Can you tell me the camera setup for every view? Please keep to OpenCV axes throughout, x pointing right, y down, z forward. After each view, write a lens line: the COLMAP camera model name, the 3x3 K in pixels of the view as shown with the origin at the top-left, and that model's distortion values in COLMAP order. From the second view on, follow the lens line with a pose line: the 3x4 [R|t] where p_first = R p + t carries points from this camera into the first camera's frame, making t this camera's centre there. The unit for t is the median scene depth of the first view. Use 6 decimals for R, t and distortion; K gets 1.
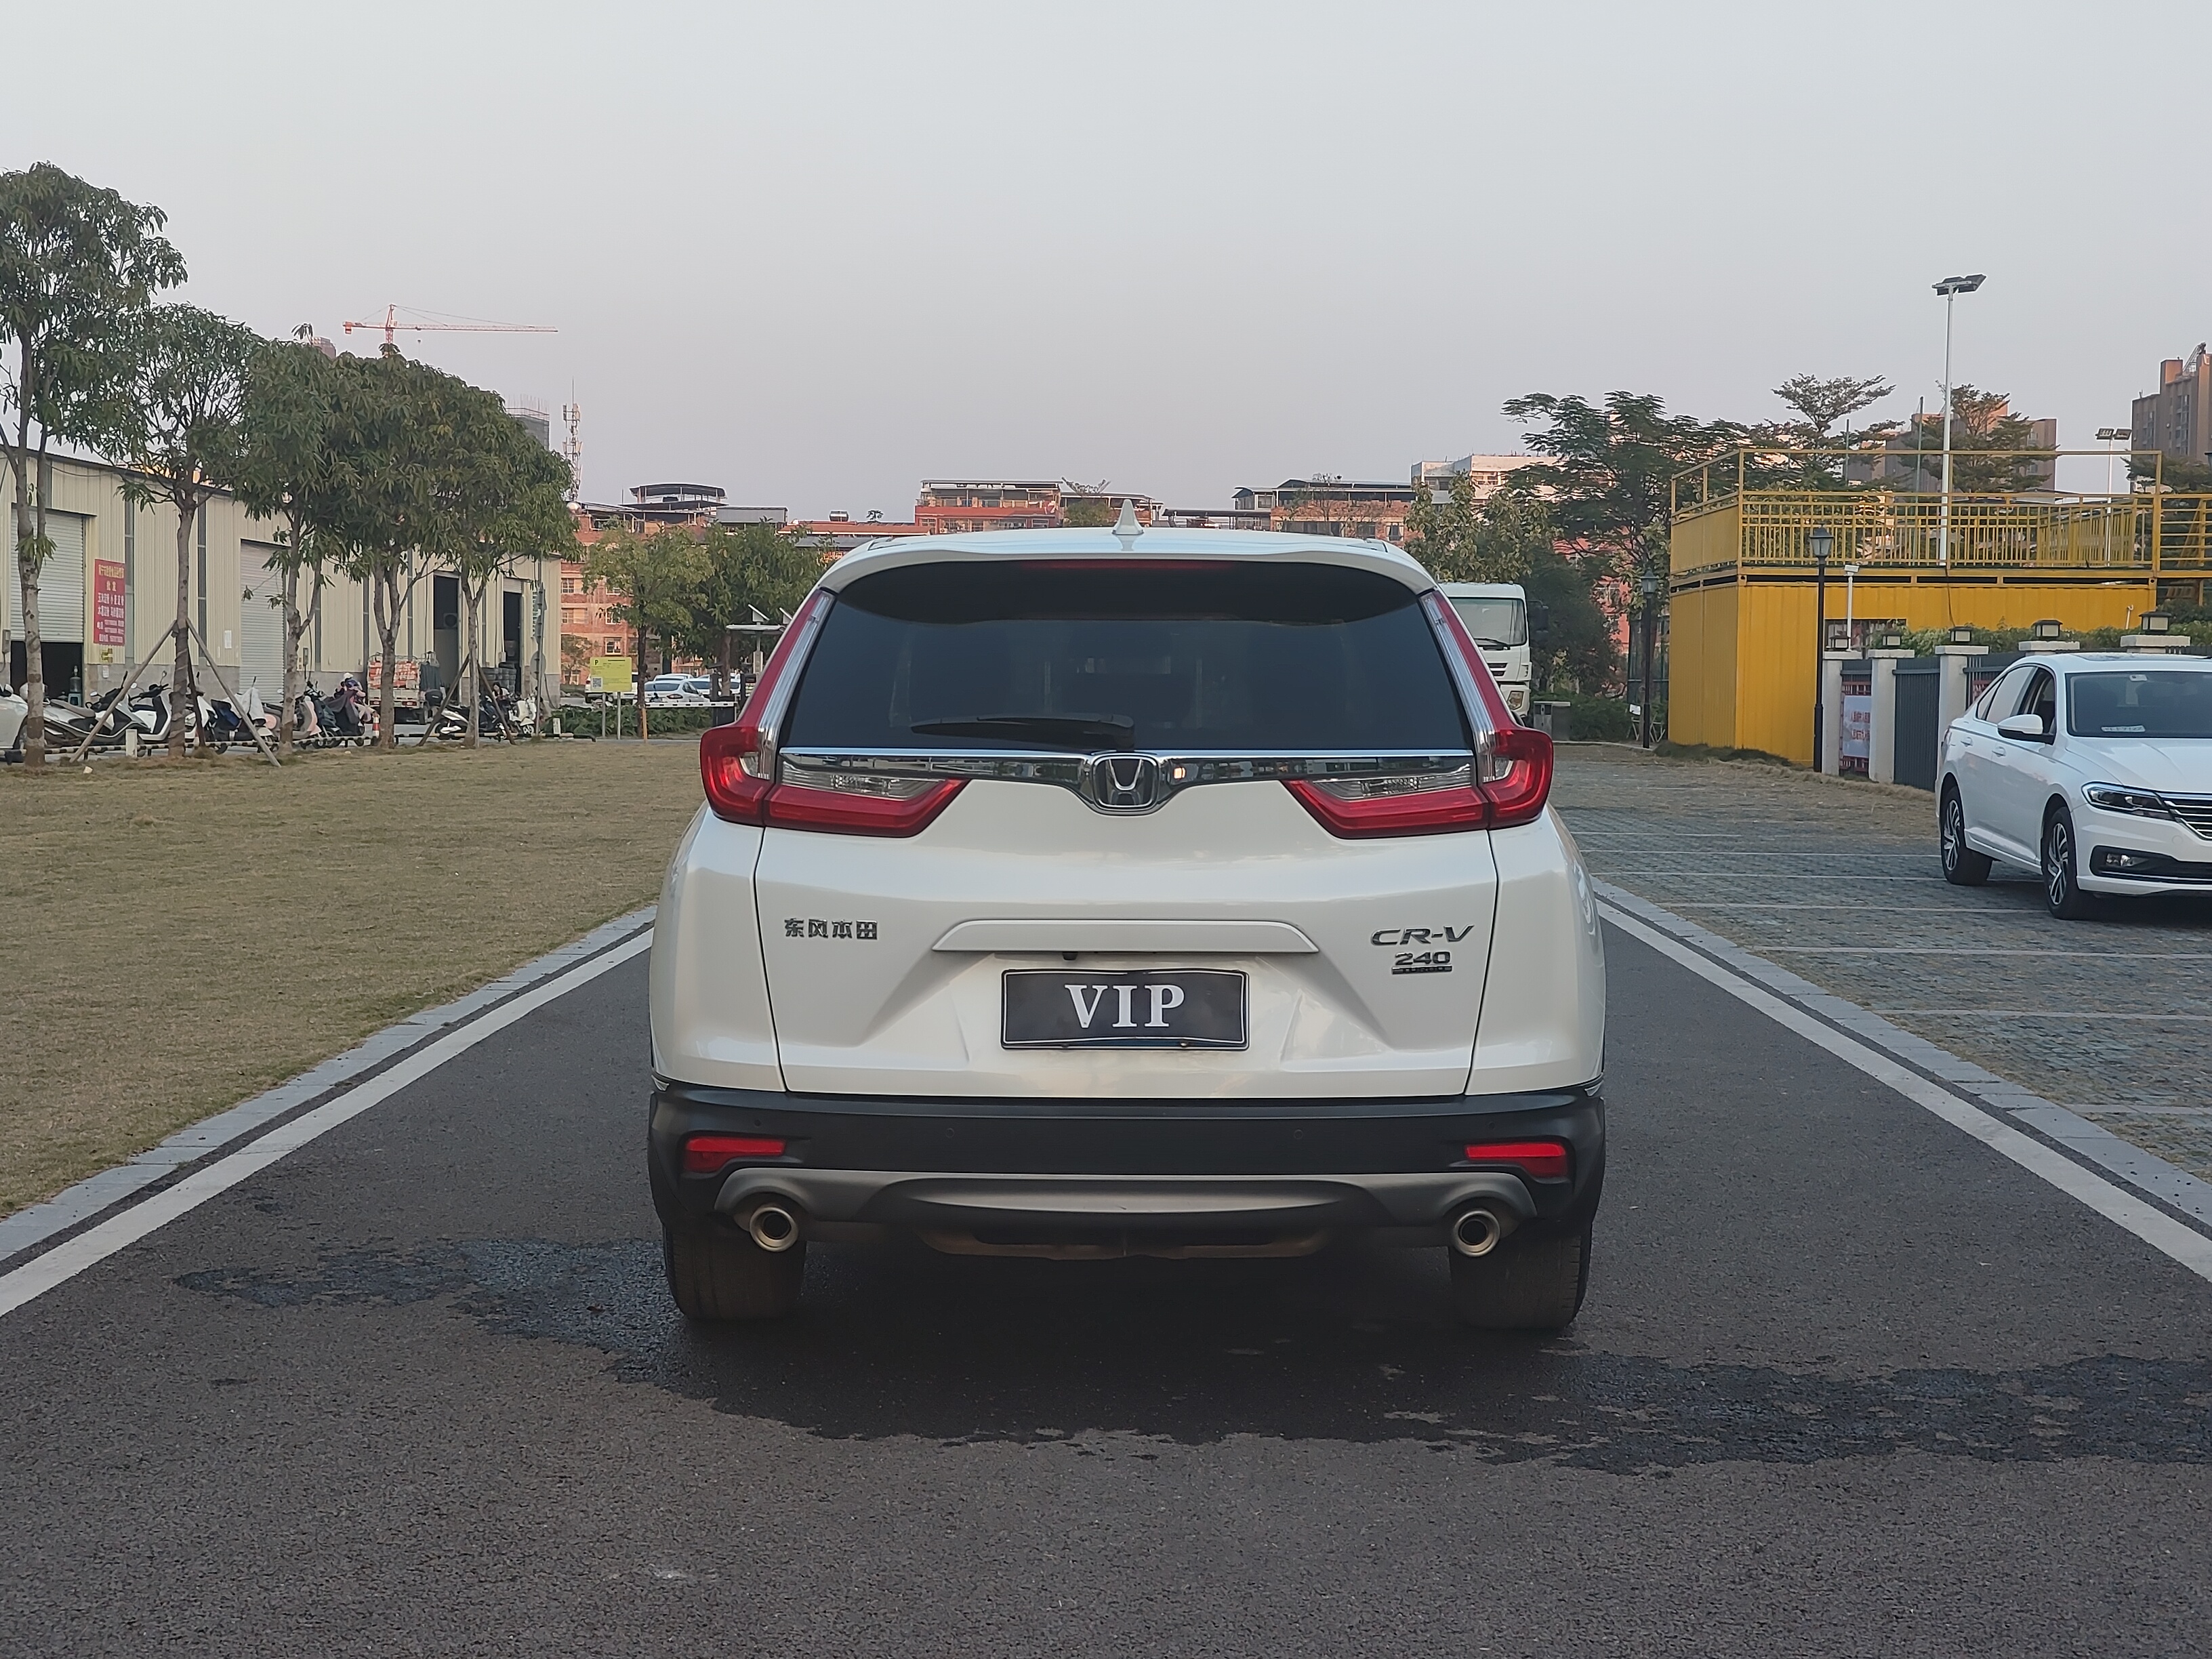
lens RADIAL K [[3199.3, 0, 1107.3], [0, 3199.3, 825.8], [0, 0, 1]] dist [0.054629, 0.000000]
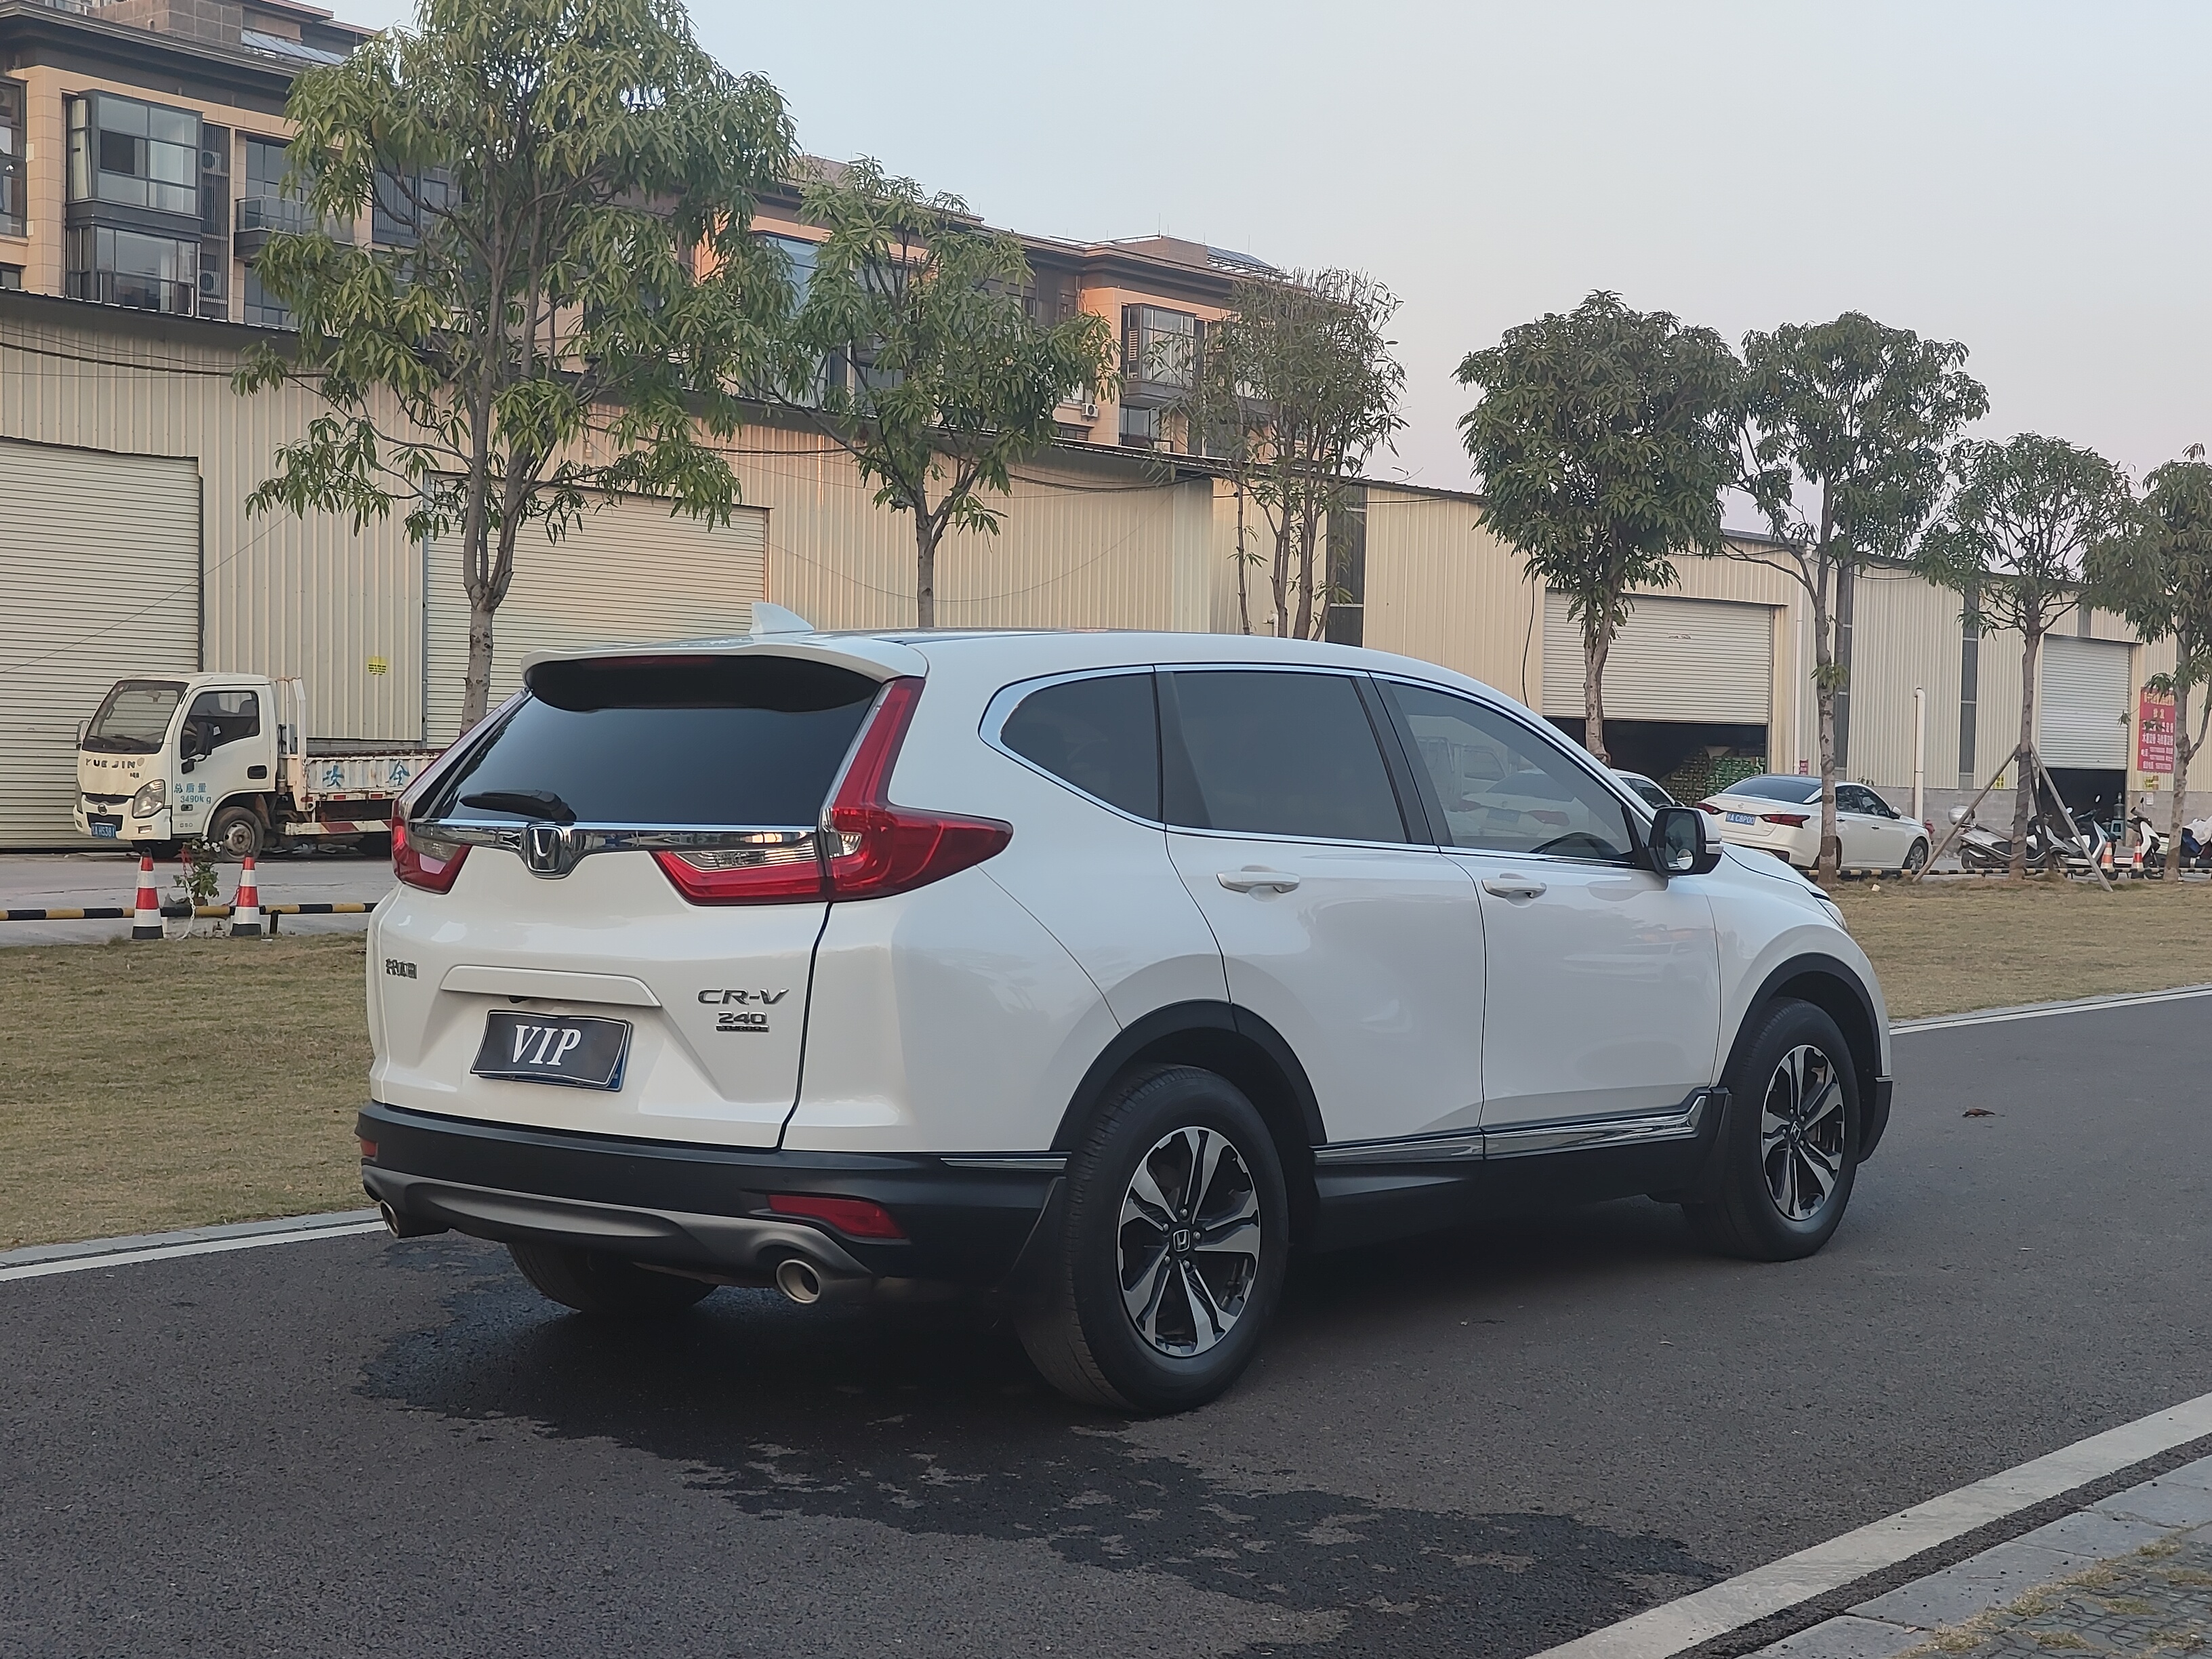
lens RADIAL K [[3199.3, 0, 1104.6], [0, 3199.3, 831.3], [0, 0, 1]] dist [0.054629, 0.000000]
pose [[0.769891, 0.014025, -0.638022, 0.136515], [-0.039018, 0.998923, -0.025124, 0.000127], [0.636982, 0.044237, 0.769608, 0.037742]]
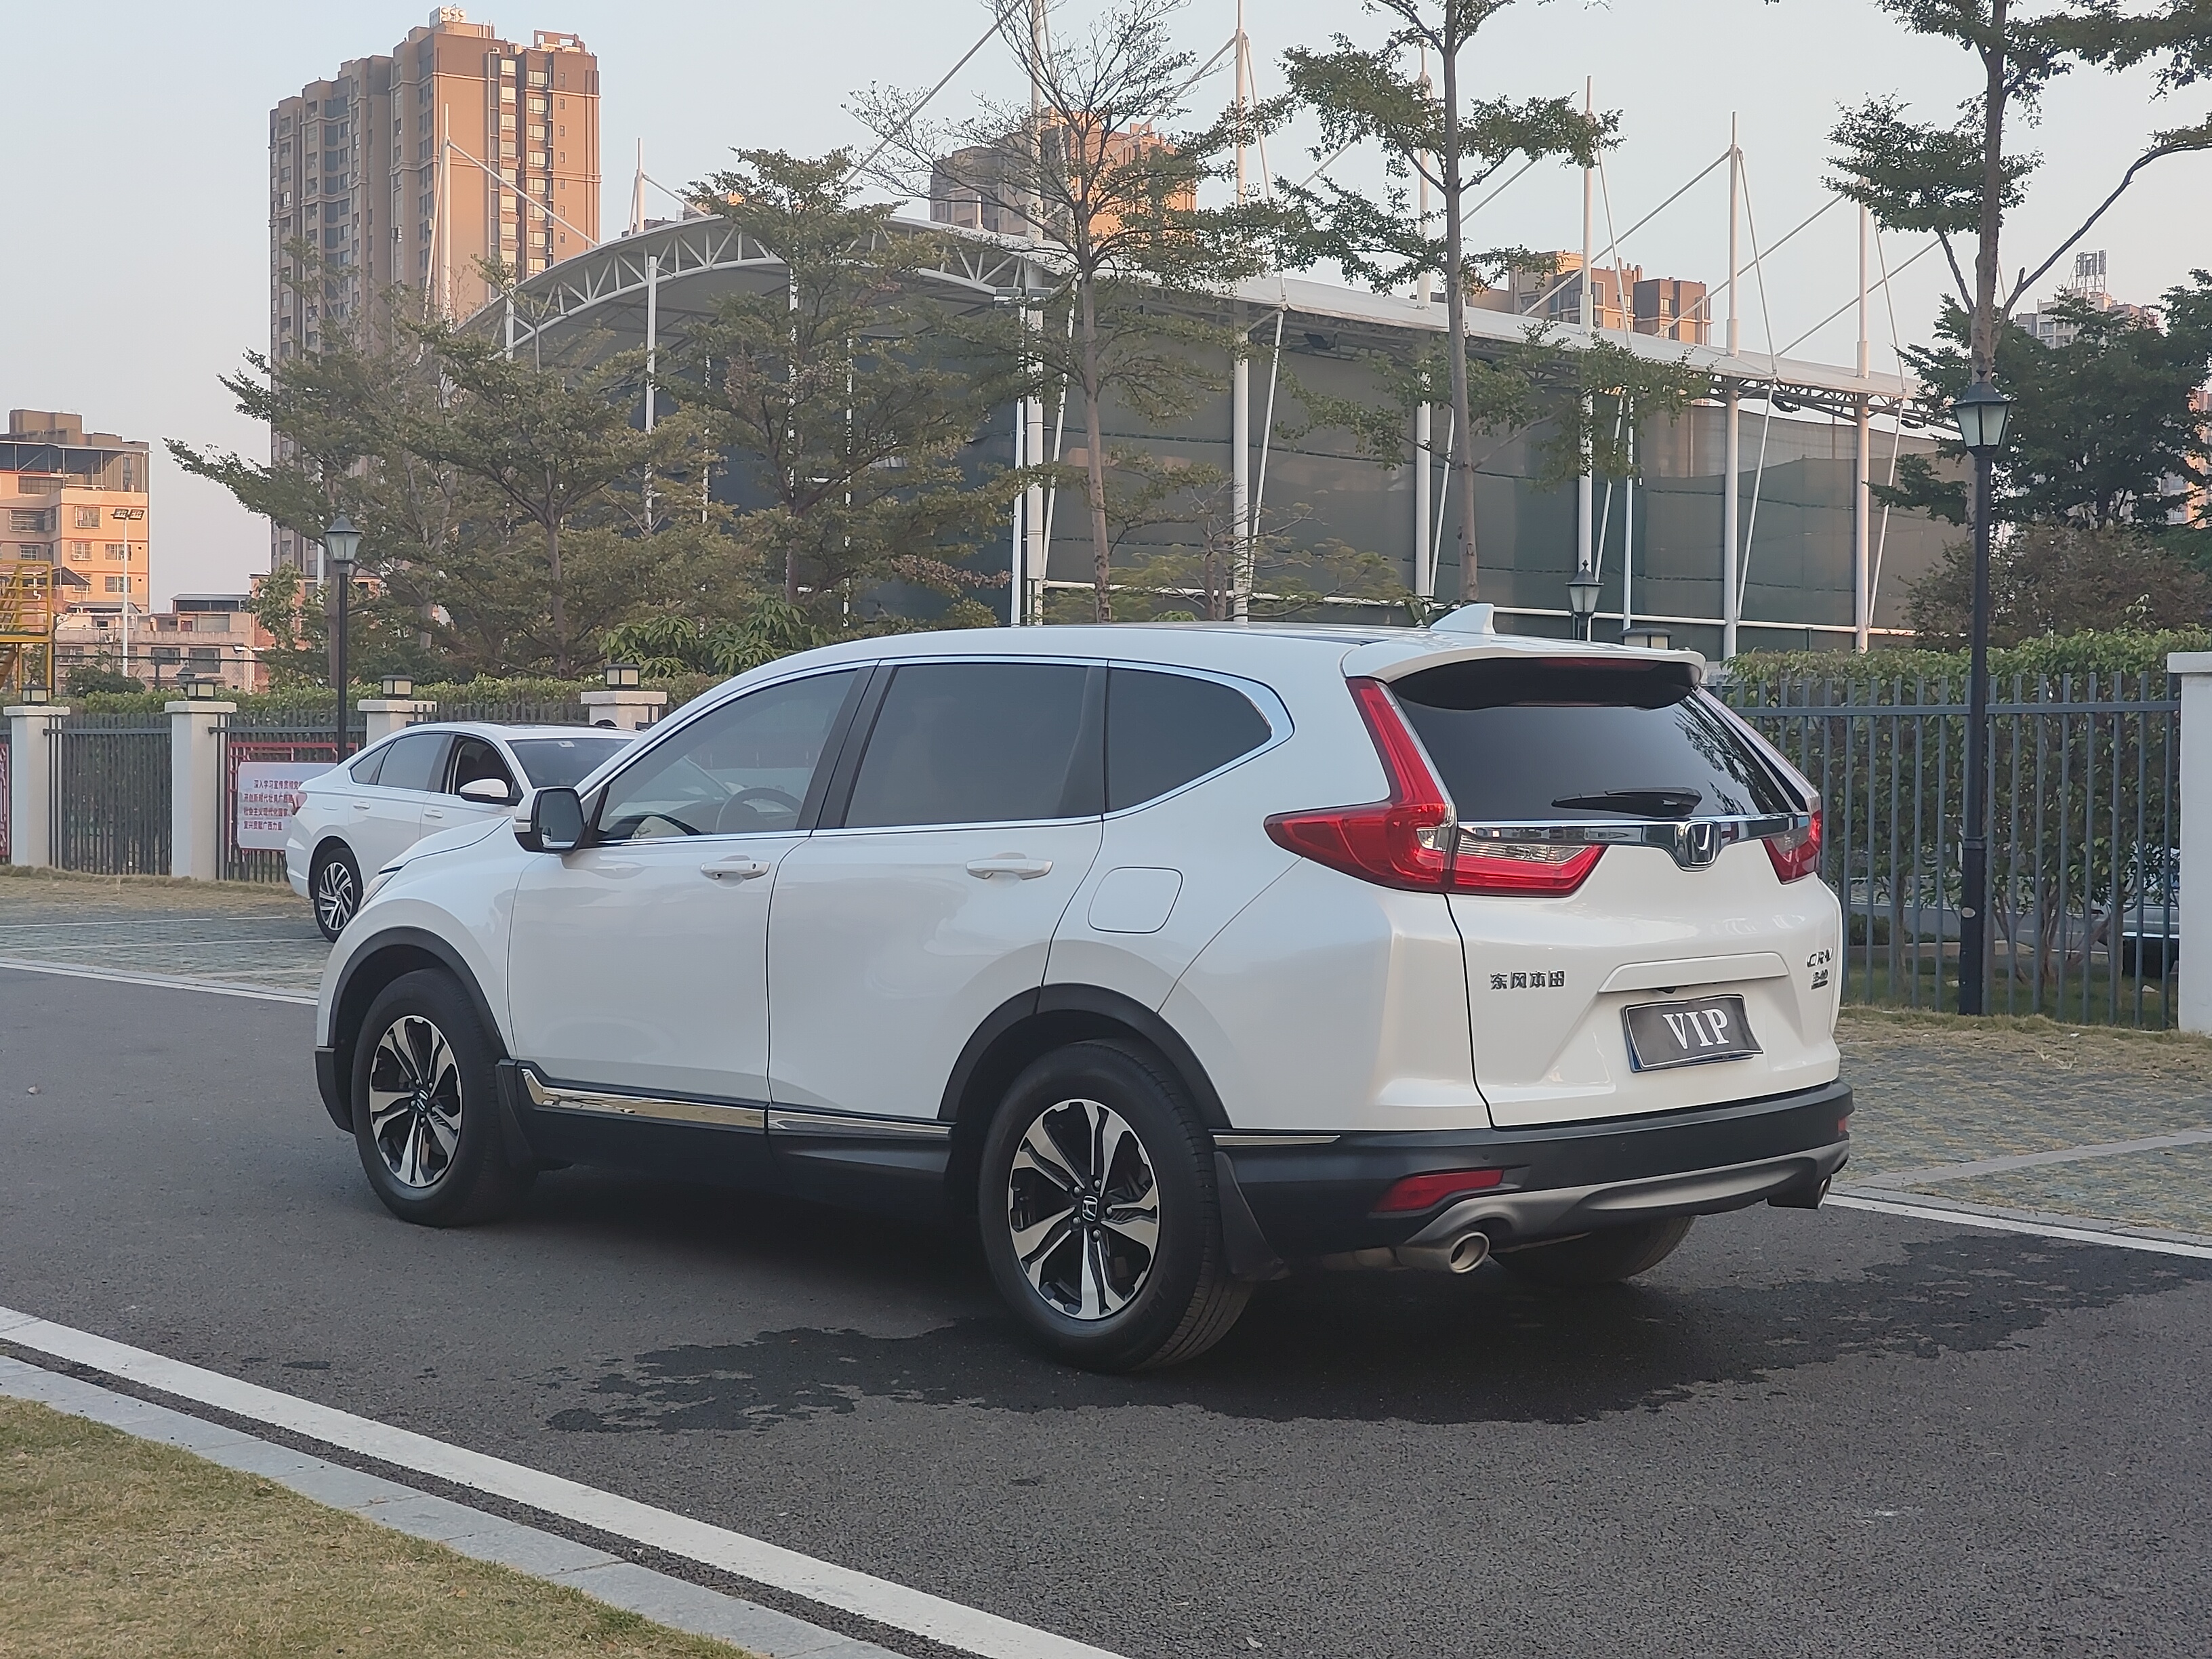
lens RADIAL K [[3199.3, 0, 1111.8], [0, 3199.3, 828.9], [0, 0, 1]] dist [0.054629, 0.000000]
pose [[0.711514, -0.026964, 0.702154, -0.153909], [0.039419, 0.999222, -0.001572, -0.003979], [-0.701565, 0.028797, 0.712023, 0.044897]]
